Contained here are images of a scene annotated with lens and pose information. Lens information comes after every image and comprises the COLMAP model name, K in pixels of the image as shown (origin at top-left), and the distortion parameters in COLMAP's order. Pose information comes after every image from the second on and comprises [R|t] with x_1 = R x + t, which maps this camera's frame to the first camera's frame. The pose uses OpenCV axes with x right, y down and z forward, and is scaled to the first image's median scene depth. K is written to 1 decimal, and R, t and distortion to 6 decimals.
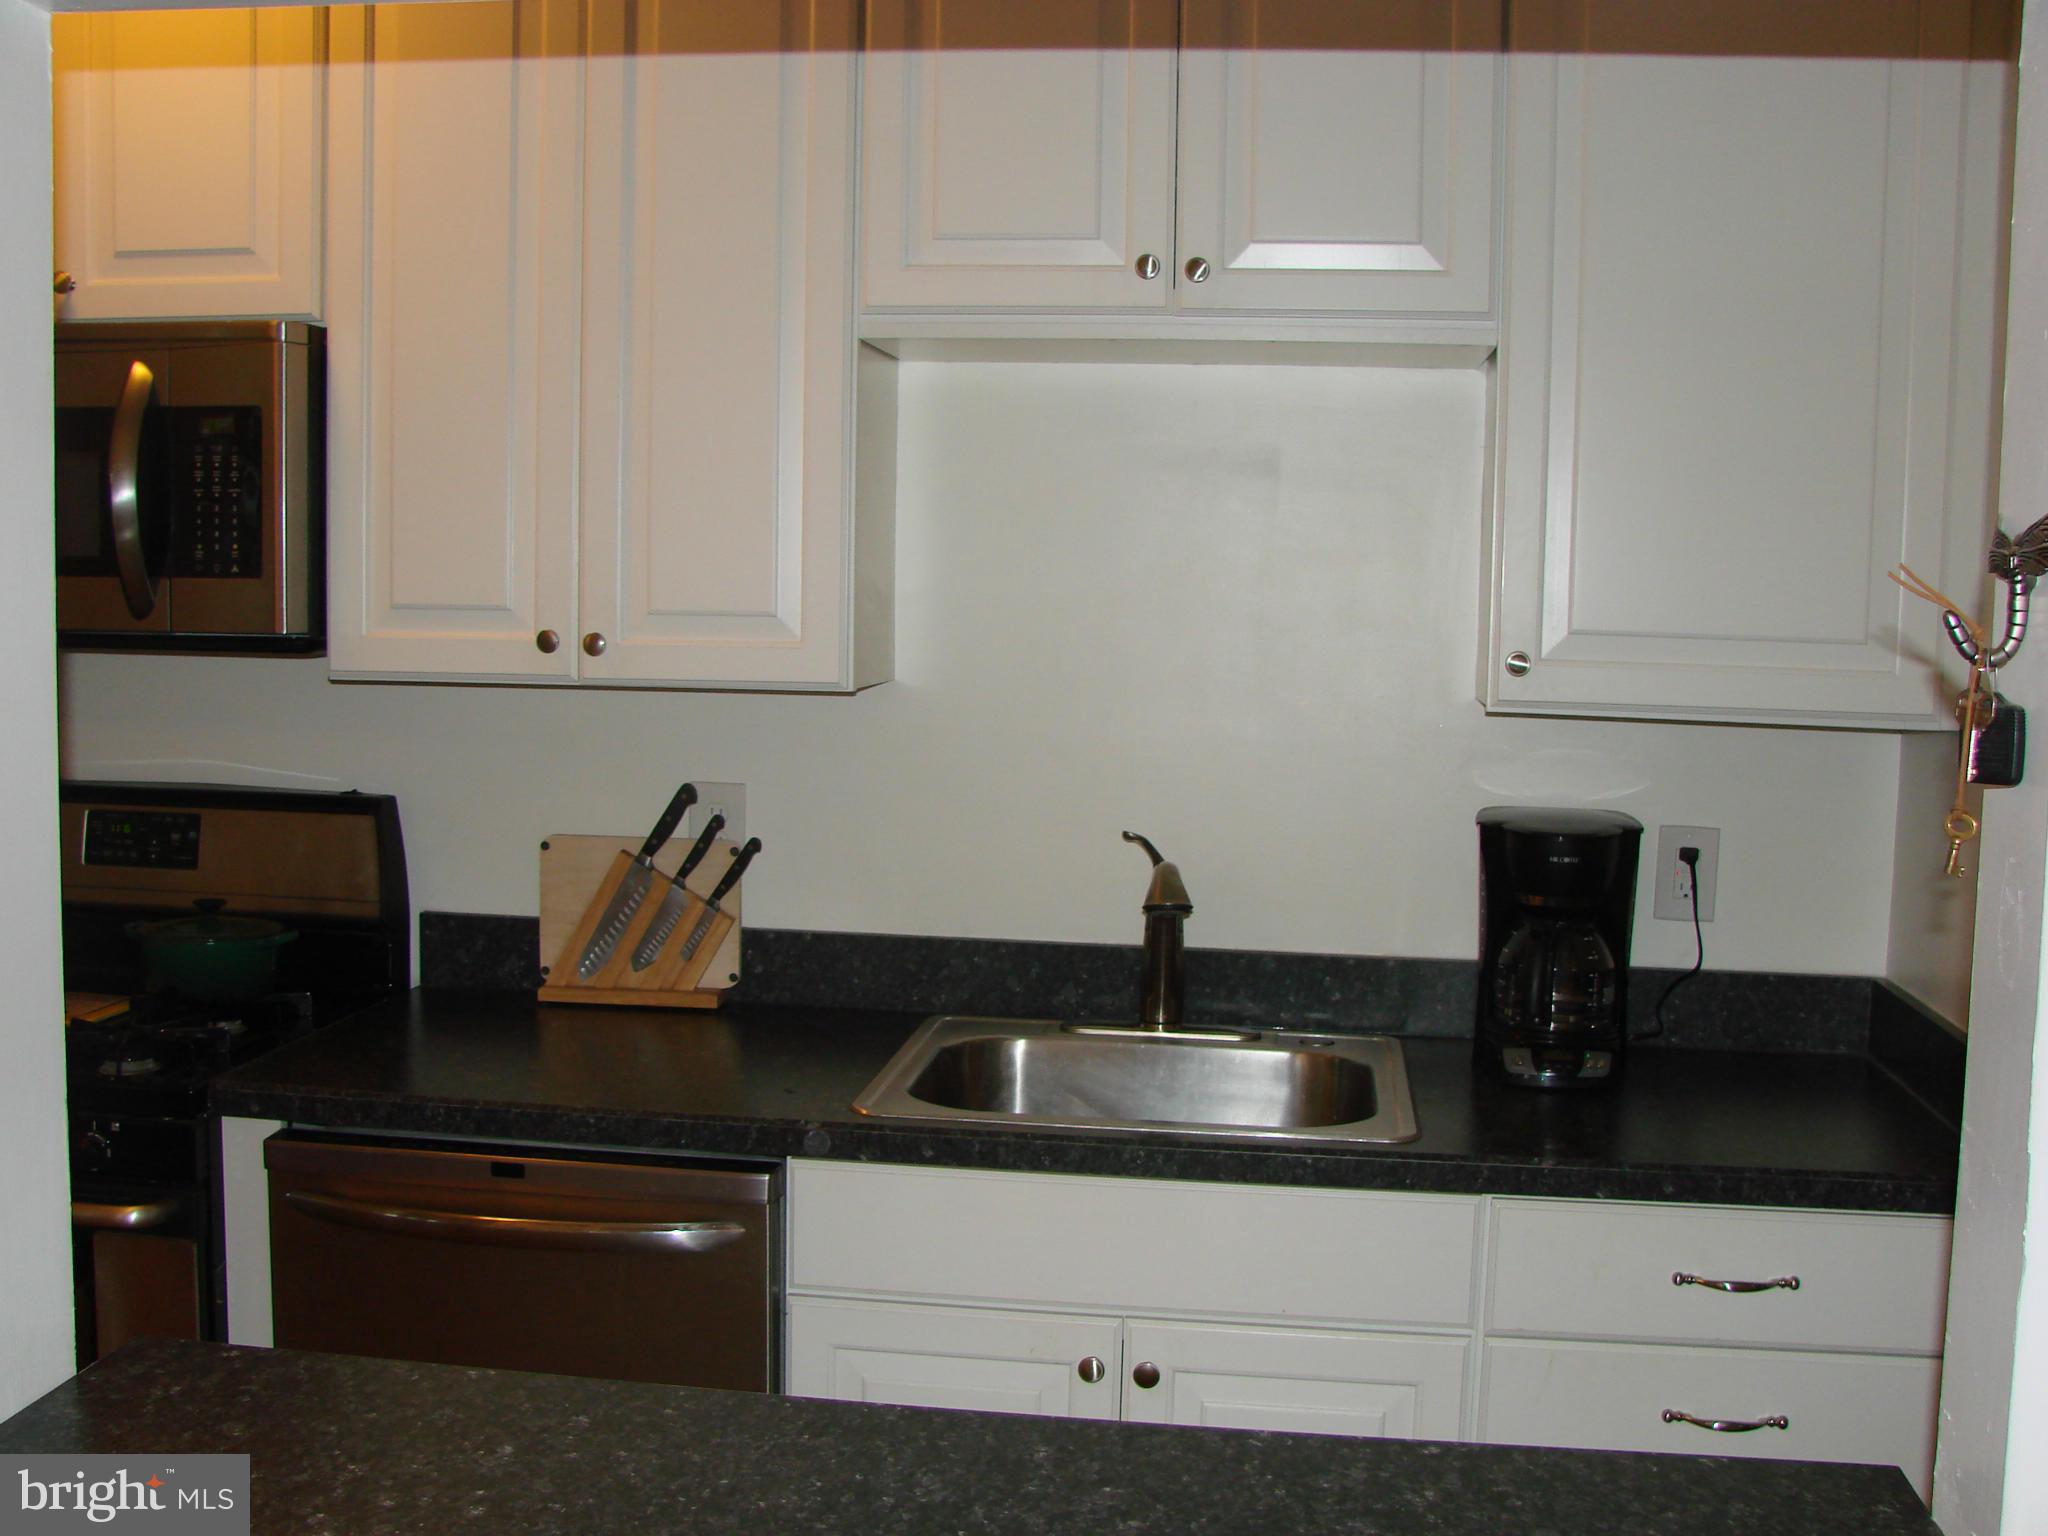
lens RADIAL K [[2208.5, 0, 1024.0], [0, 2208.5, 768.0], [0, 0, 1]] dist [-0.213612, 0.248185]
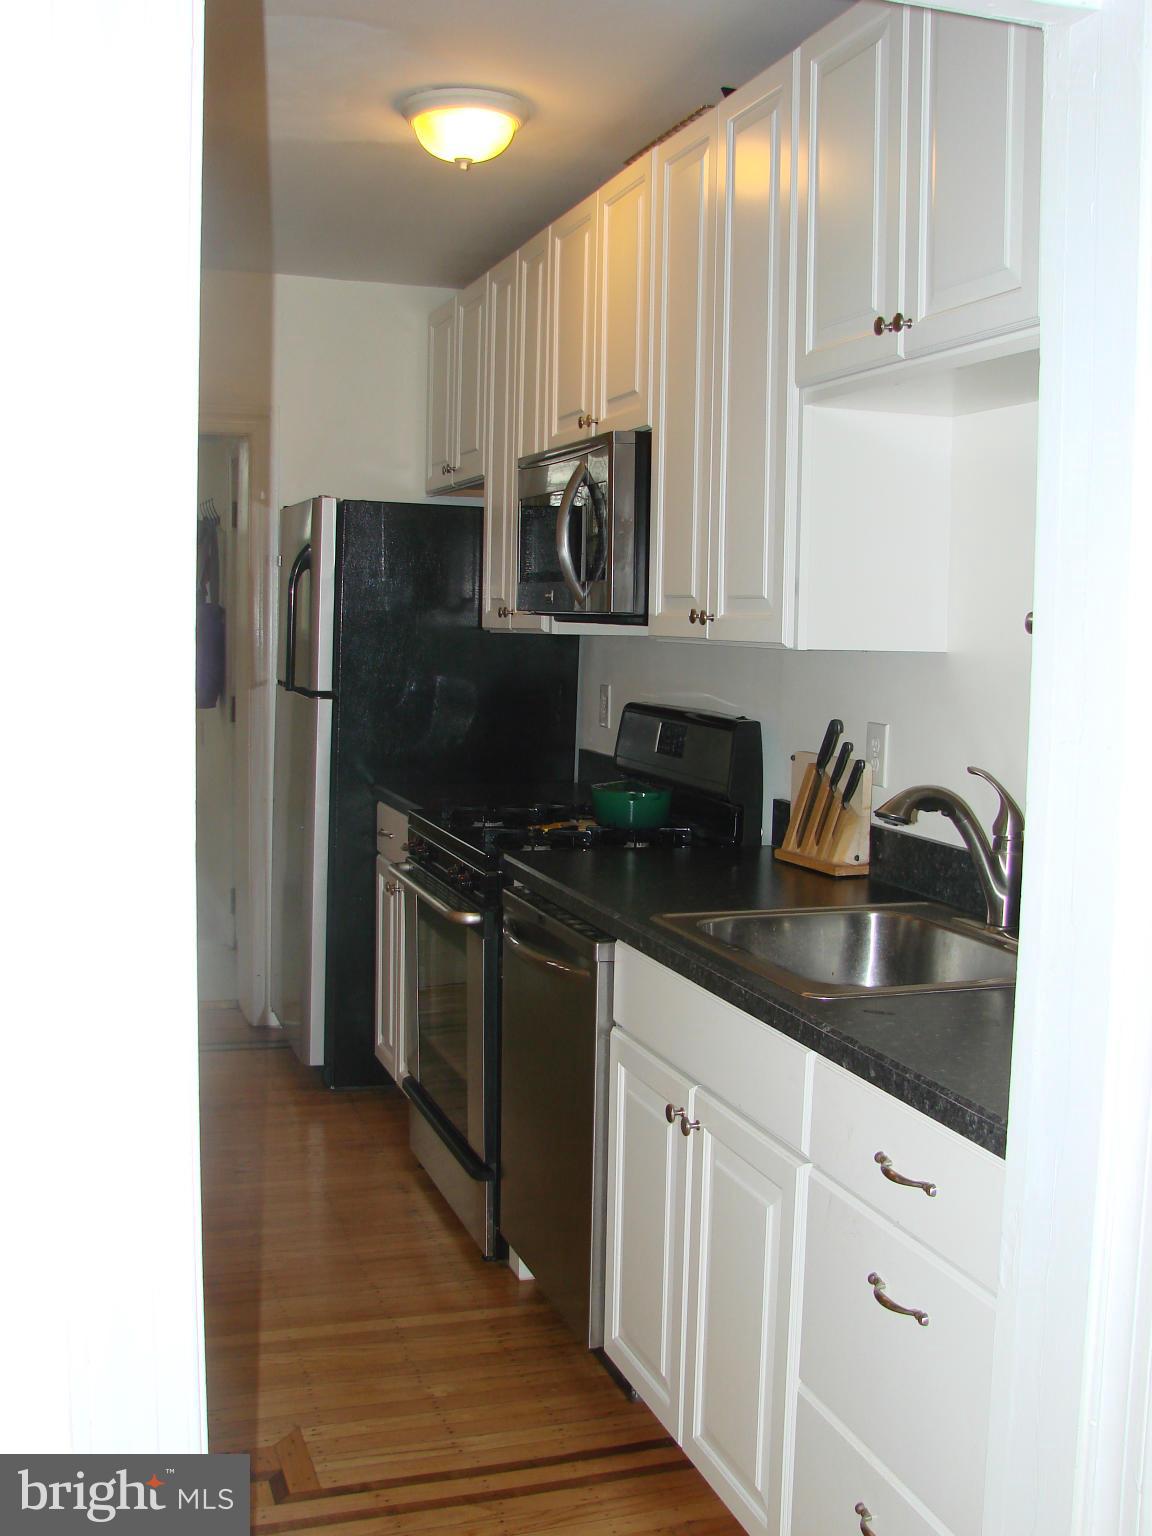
lens RADIAL K [[1656.4, 0, 576.0], [0, 1656.4, 768.0], [0, 0, 1]] dist [-0.213612, 0.248185]
pose [[0.443020, 0.073391, -0.893503, 0.769539], [-0.091929, 0.995109, 0.036156, 0.016087], [0.891786, 0.066121, 0.447600, 0.369534]]
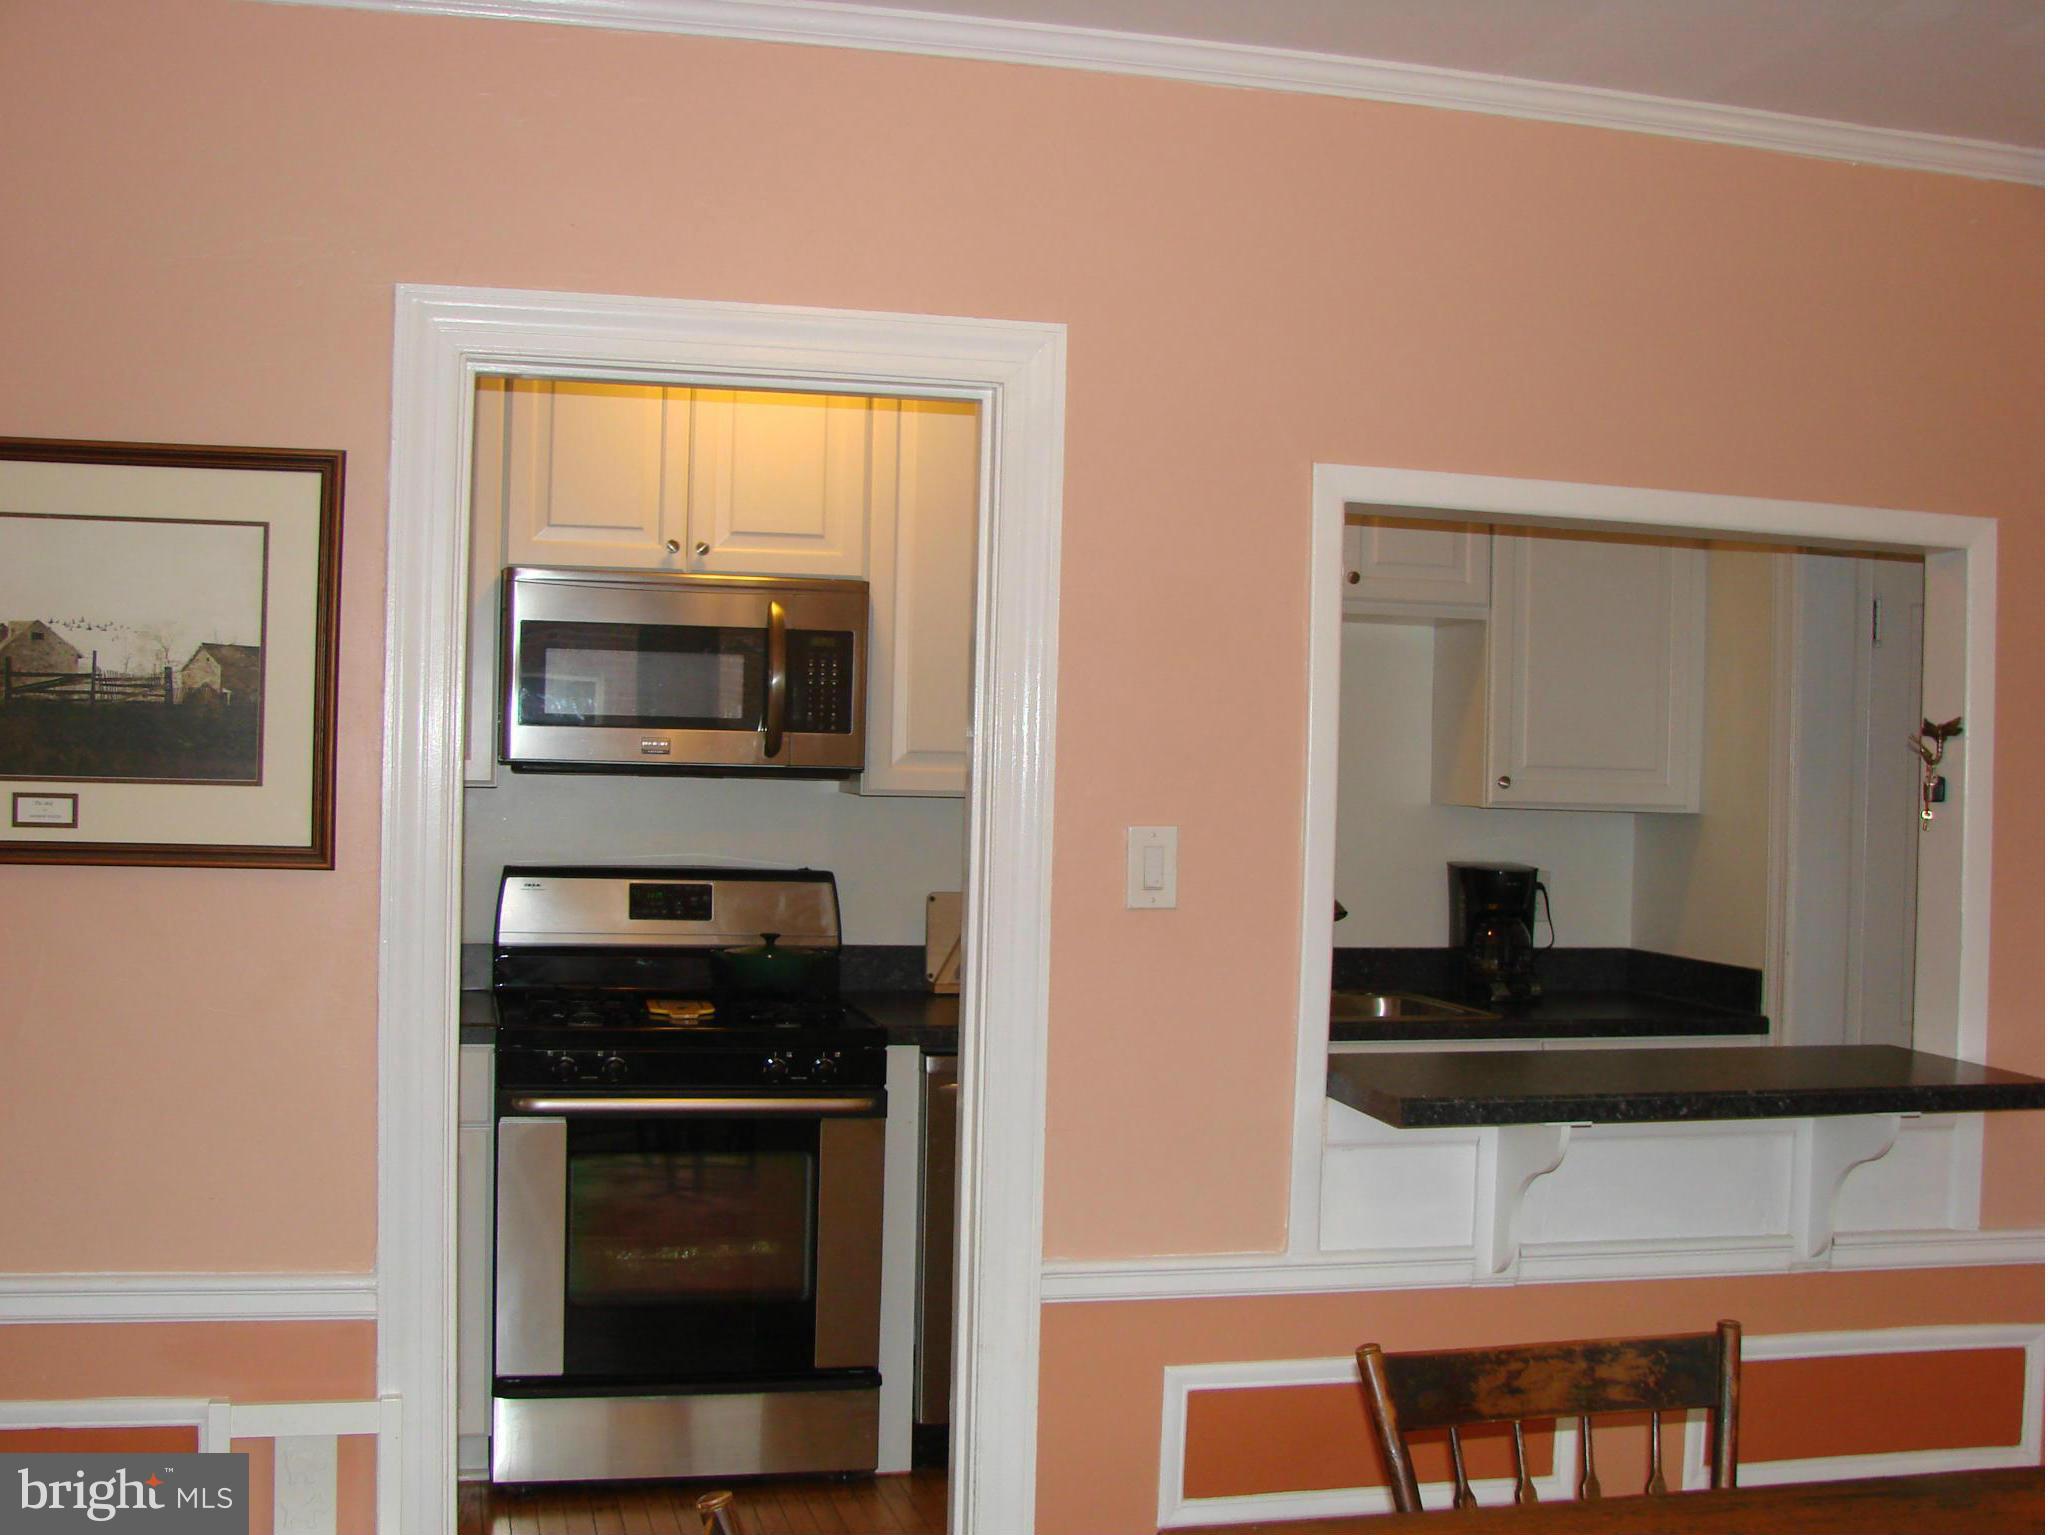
lens RADIAL K [[2208.5, 0, 1024.0], [0, 2208.5, 767.5], [0, 0, 1]] dist [-0.213612, 0.248185]
pose [[0.943259, -0.005894, 0.332006, -0.737143], [0.028891, 0.997507, -0.064375, 0.048435], [-0.330799, 0.070314, 0.941078, -0.611289]]
